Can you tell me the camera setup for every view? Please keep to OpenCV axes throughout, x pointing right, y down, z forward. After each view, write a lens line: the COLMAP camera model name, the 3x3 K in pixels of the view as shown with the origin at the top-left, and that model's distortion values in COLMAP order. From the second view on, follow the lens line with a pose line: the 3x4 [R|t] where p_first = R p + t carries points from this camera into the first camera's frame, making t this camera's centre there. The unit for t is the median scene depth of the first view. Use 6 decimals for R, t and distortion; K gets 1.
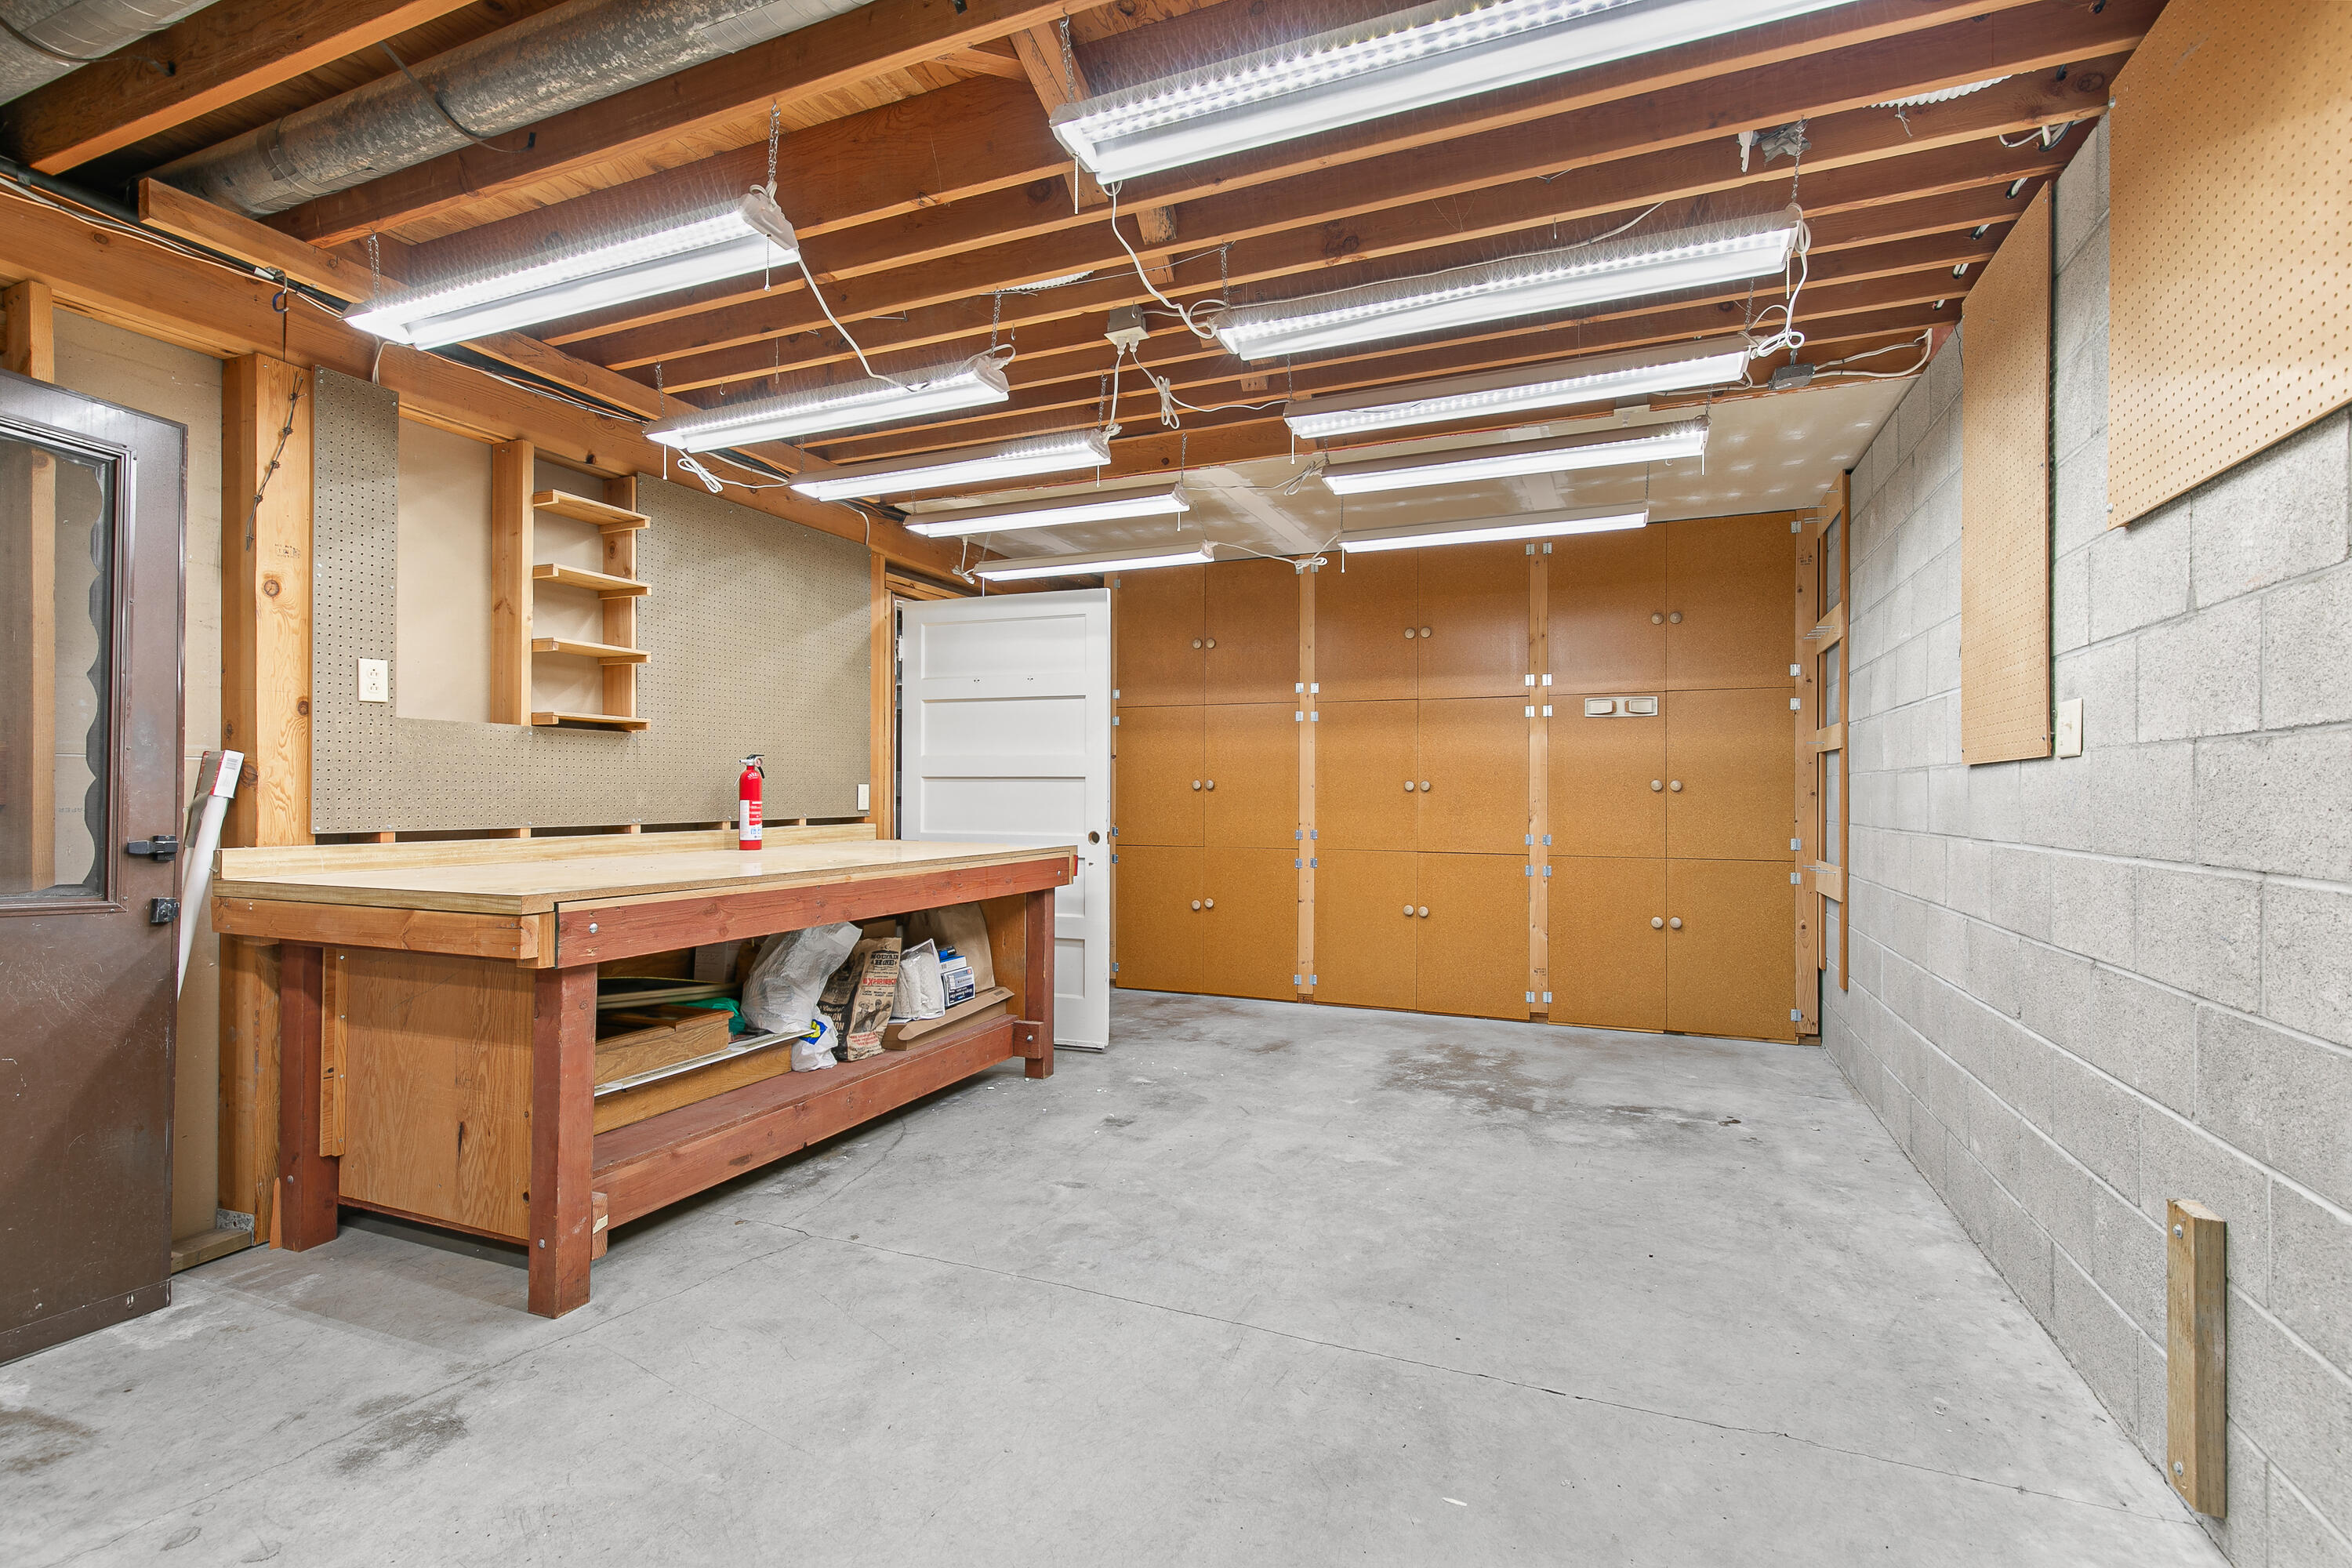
lens RADIAL K [[1076.2, 0, 1180.7], [0, 1076.2, 787.3], [0, 0, 1]] dist [0.012025, 0.000037]
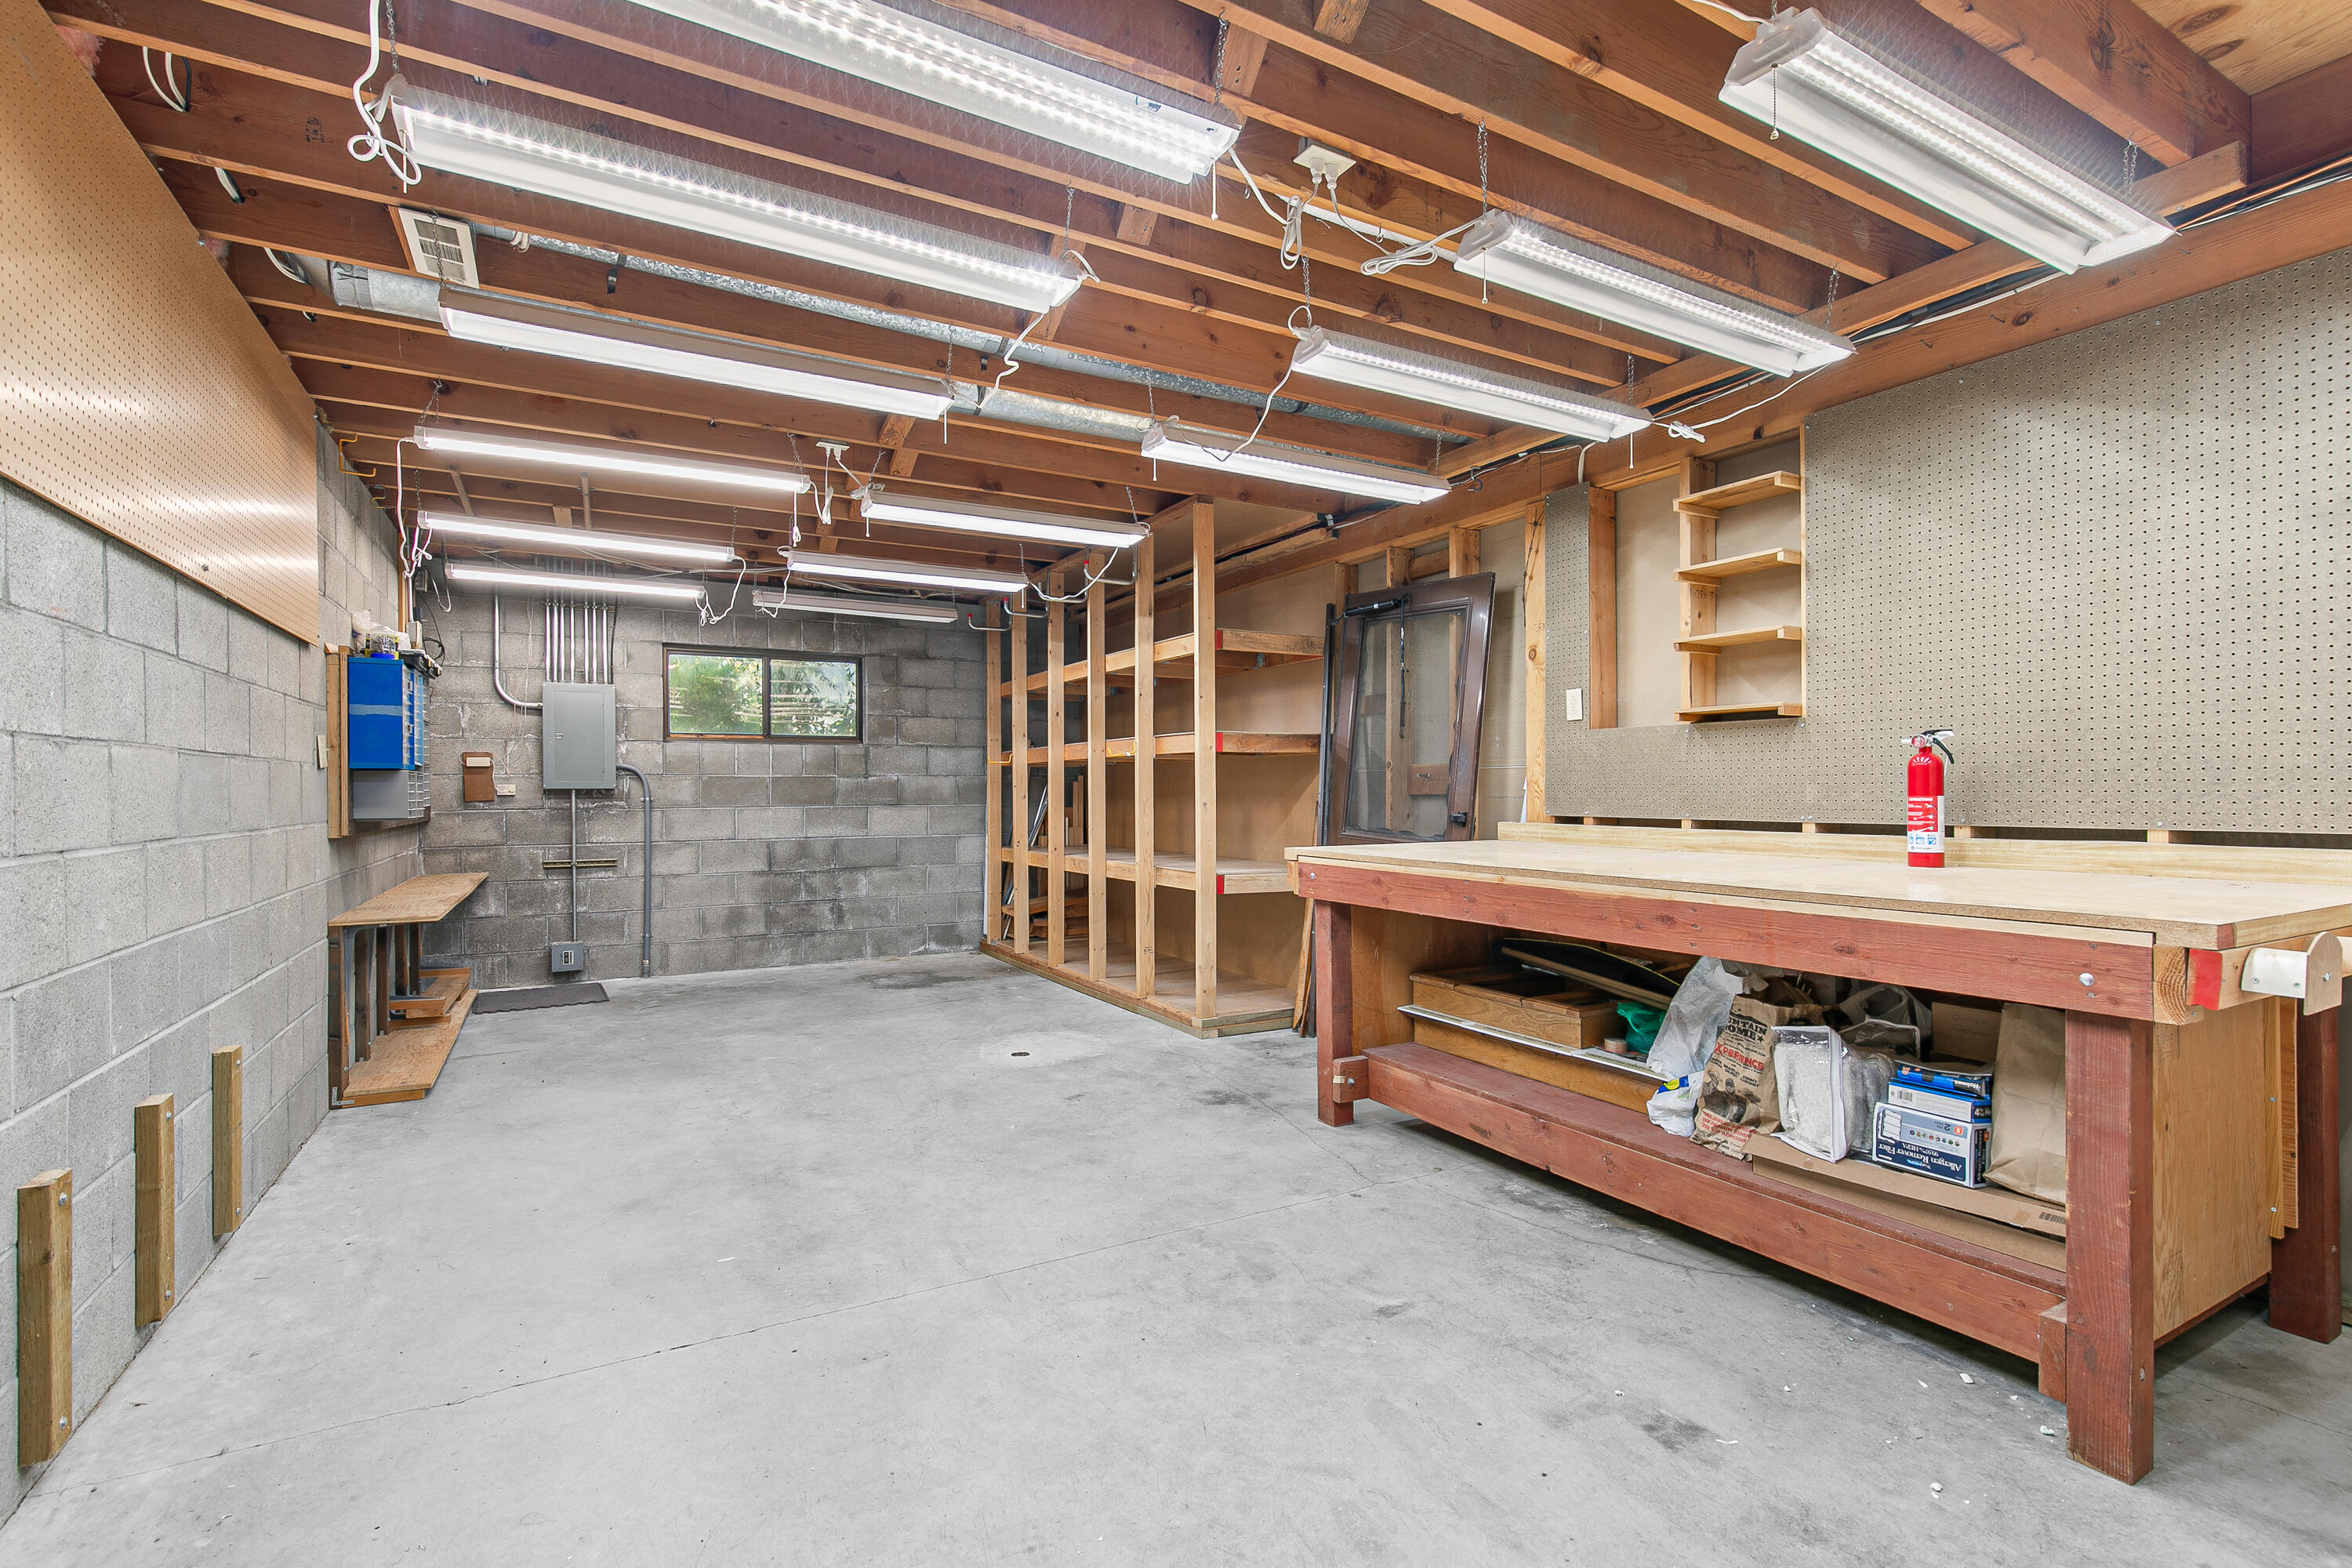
lens RADIAL K [[1076.2, 0, 1186.8], [0, 1076.2, 789.4], [0, 0, 1]] dist [0.012025, 0.000037]
pose [[-0.619171, -0.000786, -0.785256, 0.577714], [0.006636, 0.999959, -0.006233, 0.011786], [0.785228, -0.009070, -0.619140, 1.357600]]
